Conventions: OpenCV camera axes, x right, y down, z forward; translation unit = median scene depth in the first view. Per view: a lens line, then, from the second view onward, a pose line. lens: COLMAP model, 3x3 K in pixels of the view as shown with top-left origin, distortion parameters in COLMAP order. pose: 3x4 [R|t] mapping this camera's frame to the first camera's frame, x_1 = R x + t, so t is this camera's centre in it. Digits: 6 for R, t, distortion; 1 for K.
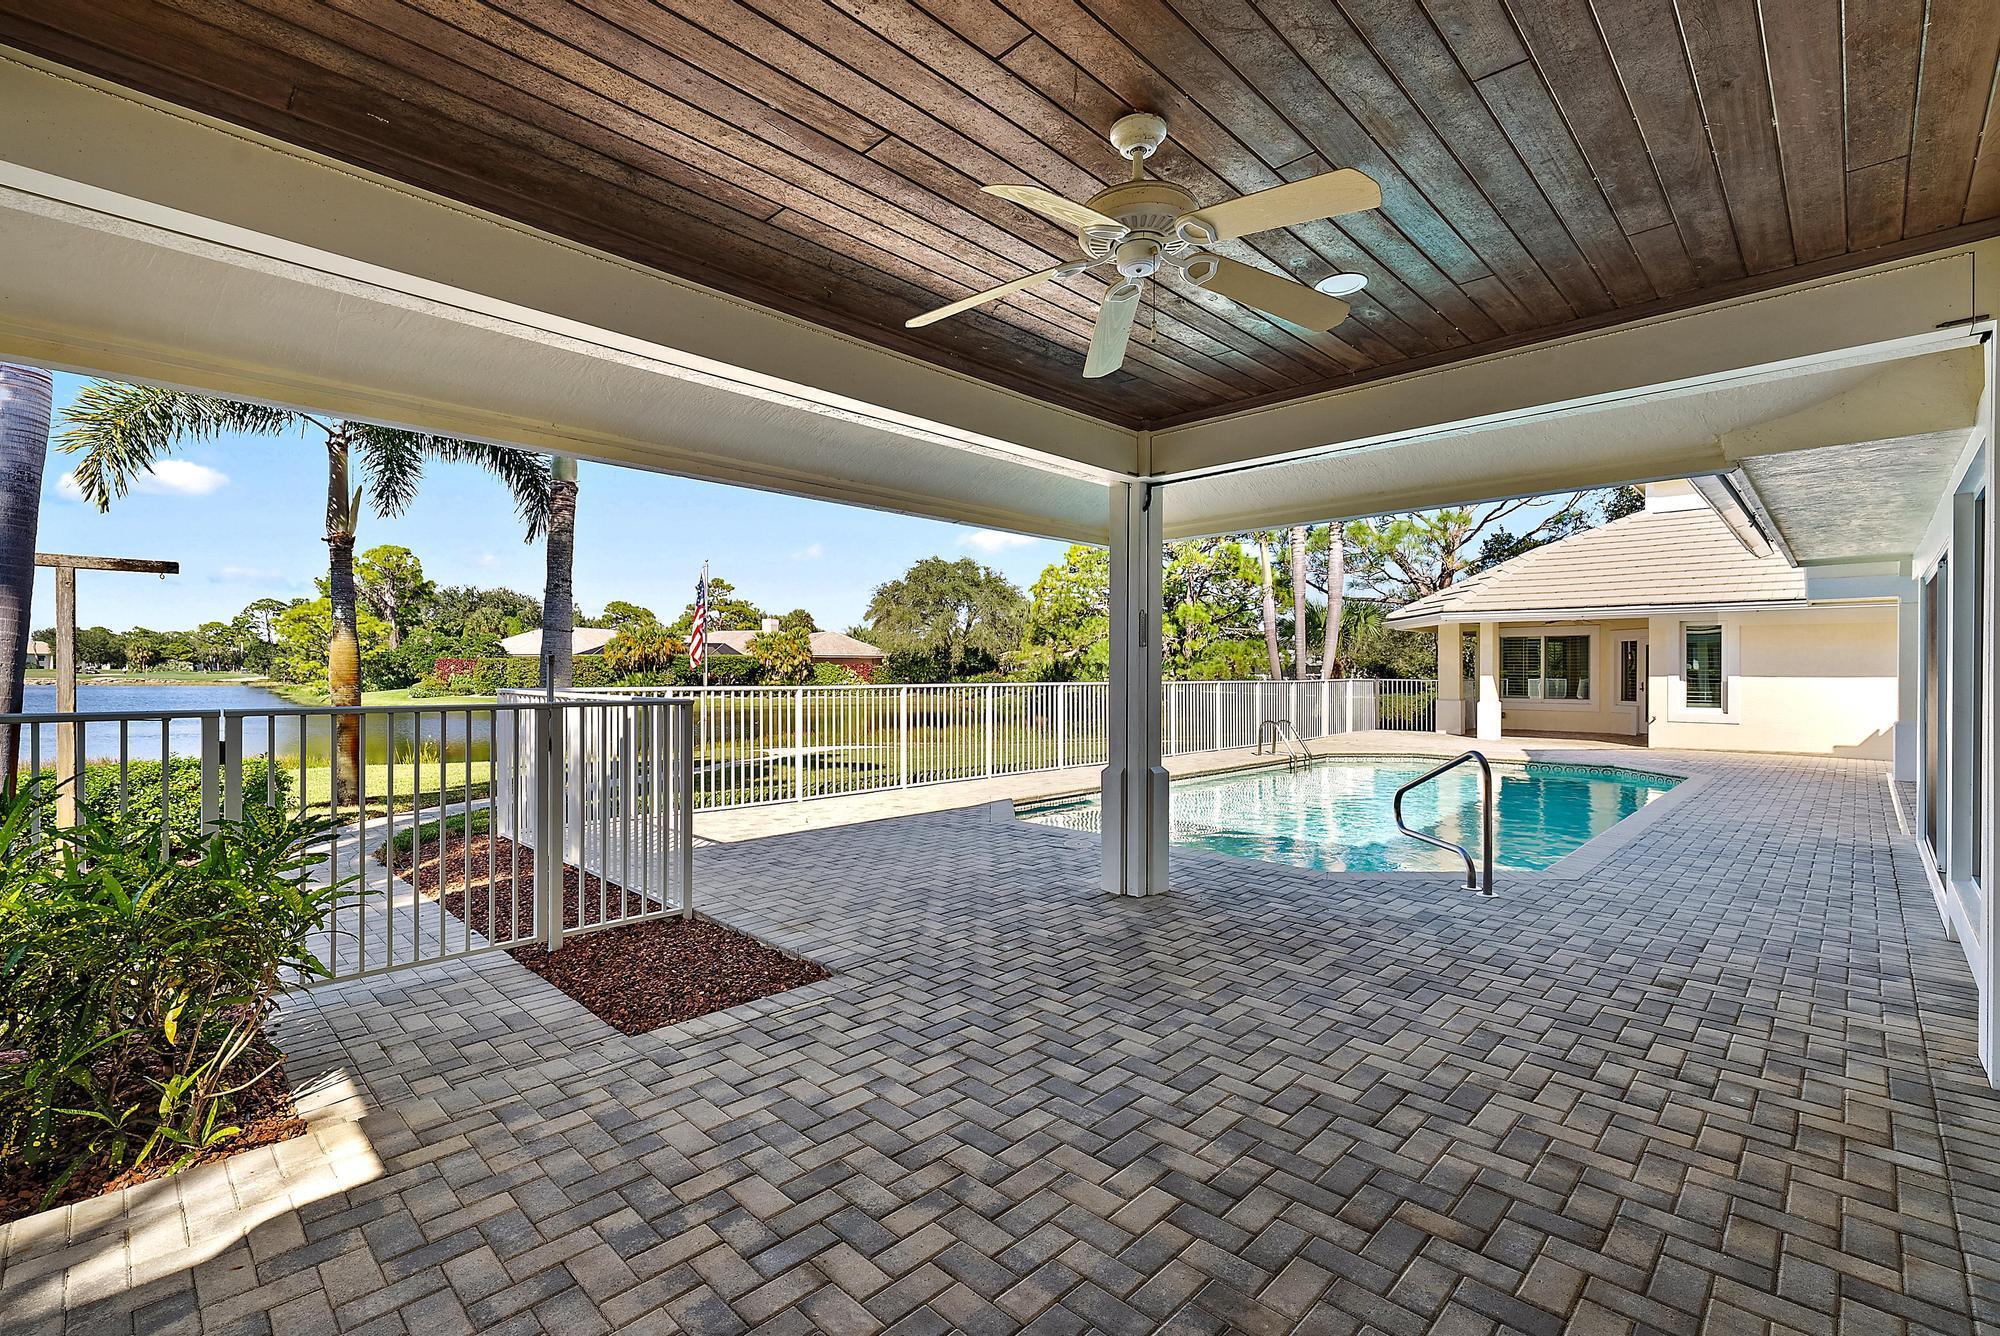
lens RADIAL K [[875.1, 0, 1000.0], [0, 875.1, 668.0], [0, 0, 1]] dist [0.001913, -0.000441]
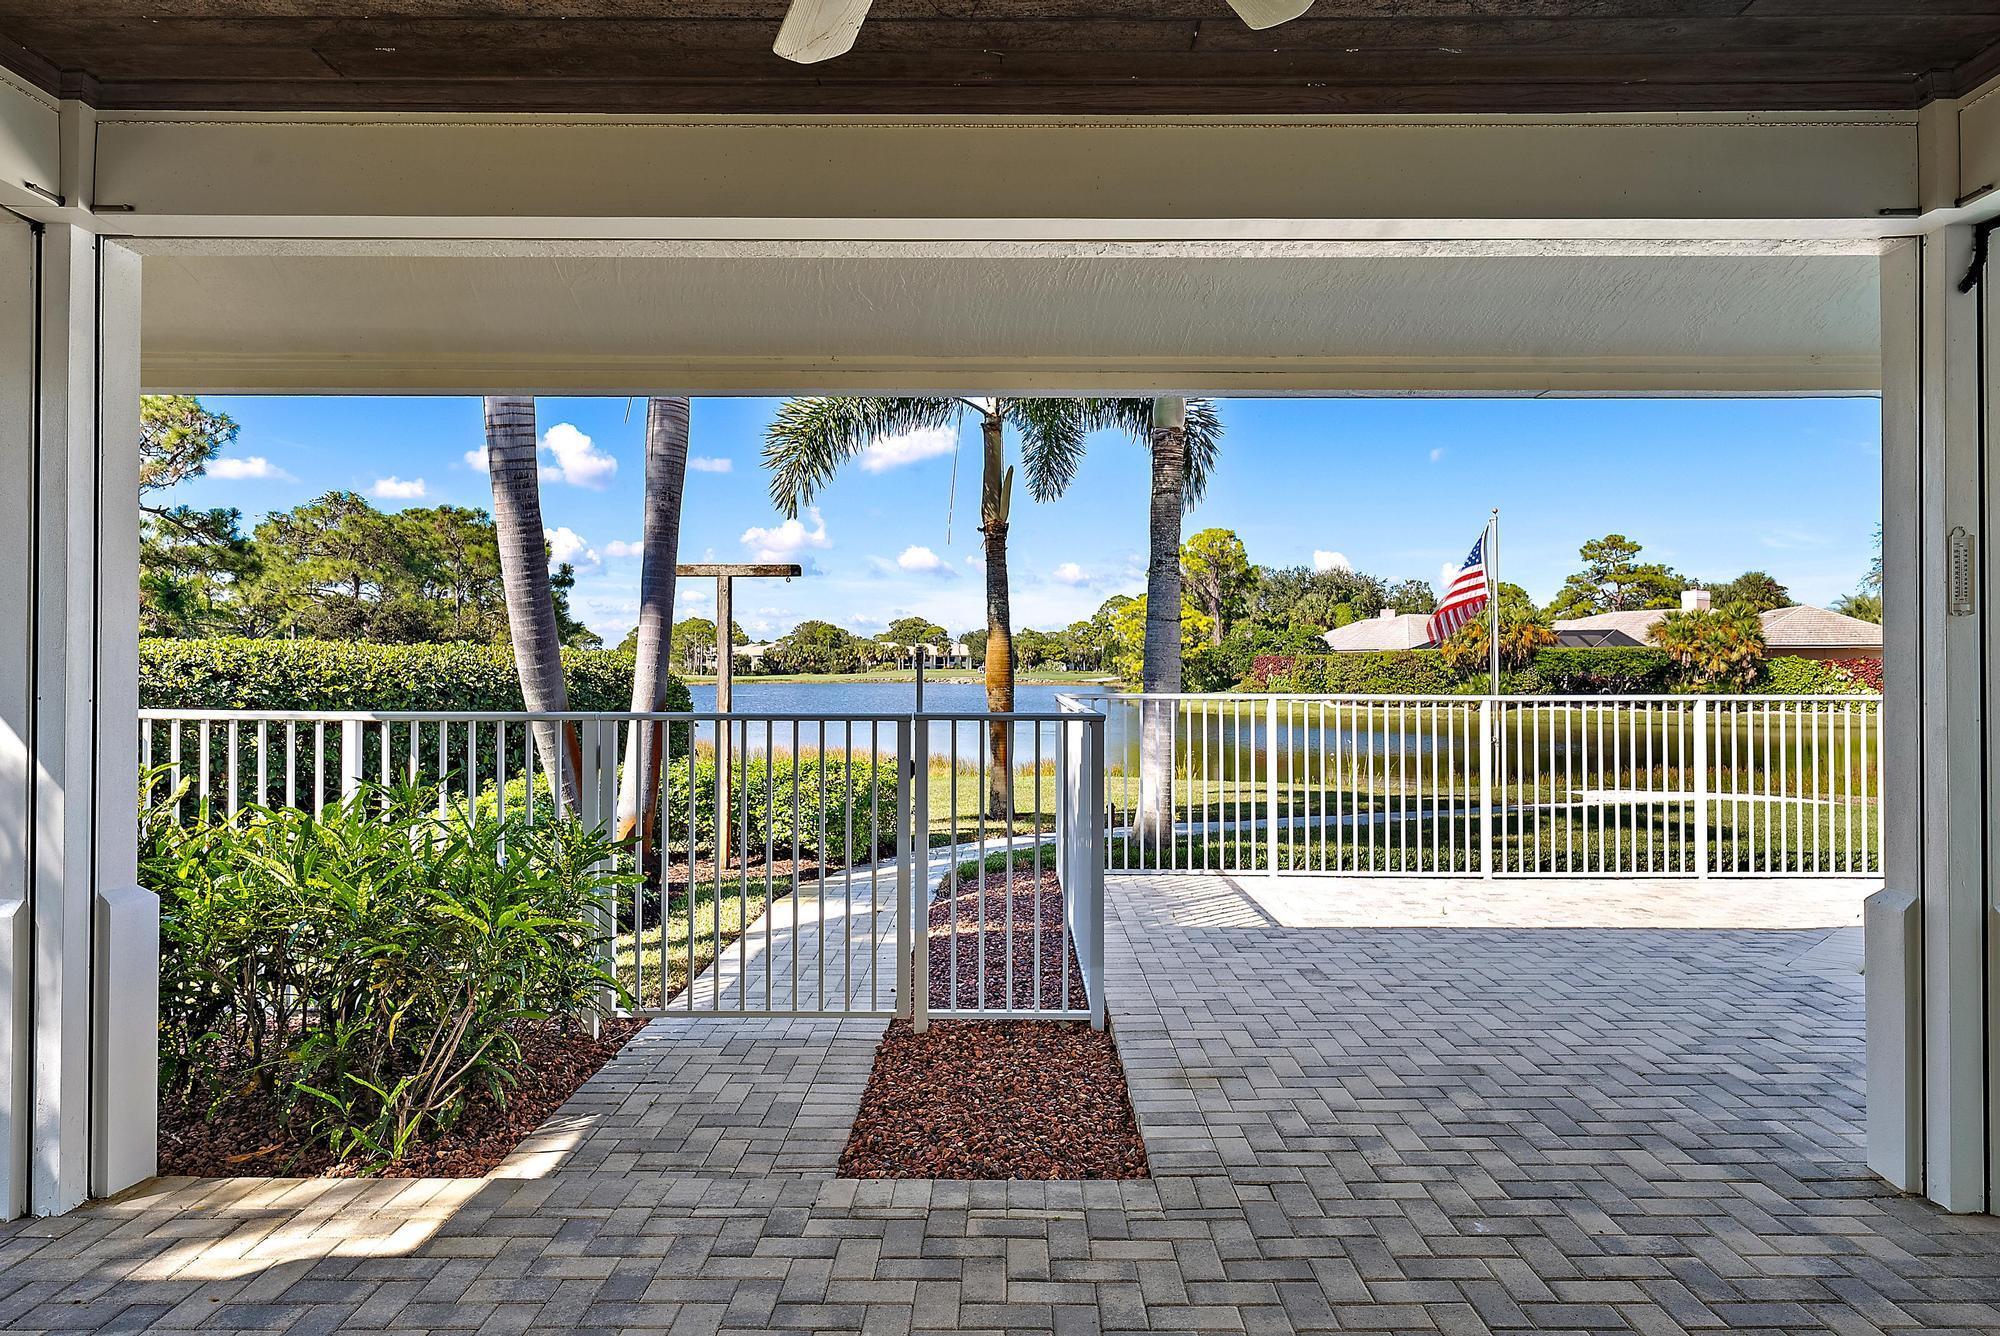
lens RADIAL K [[1181.4, 0, 1002.1], [0, 1181.4, 653.1], [0, 0, 1]] dist [0.004893, 0.000154]
pose [[0.693190, -0.011712, -0.720660, 0.206427], [0.003616, 0.999912, -0.012773, -0.000259], [0.720746, 0.006248, 0.693171, 0.223593]]
